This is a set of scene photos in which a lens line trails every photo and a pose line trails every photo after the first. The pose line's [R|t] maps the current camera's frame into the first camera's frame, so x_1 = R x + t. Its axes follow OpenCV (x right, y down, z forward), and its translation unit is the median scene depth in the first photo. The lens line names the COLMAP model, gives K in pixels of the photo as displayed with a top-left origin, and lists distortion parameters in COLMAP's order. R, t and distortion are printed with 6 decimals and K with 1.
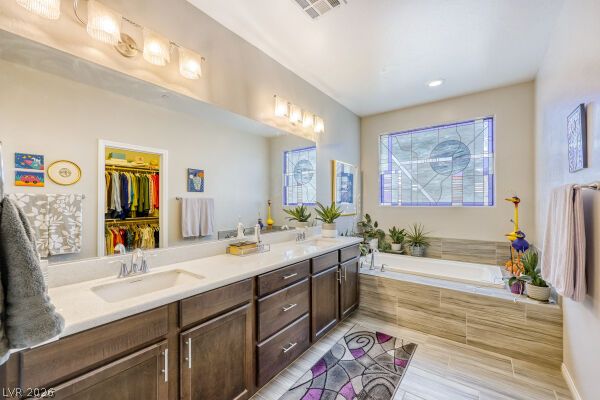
lens RADIAL K [[245.5, 0, 297.8], [0, 245.5, 202.4], [0, 0, 1]] dist [-0.000405, 0.000906]
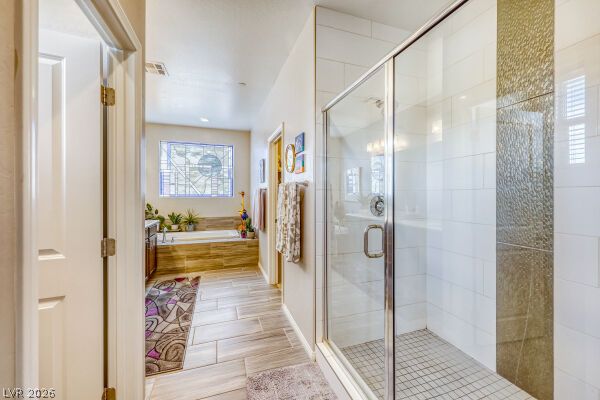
lens RADIAL K [[245.5, 0, 300.6], [0, 245.5, 196.5], [0, 0, 1]] dist [-0.000405, 0.000906]
pose [[0.562982, -0.005148, 0.826453, -0.427970], [-0.002224, 0.999968, 0.007744, 0.000750], [-0.826466, -0.006198, 0.562952, -0.438226]]
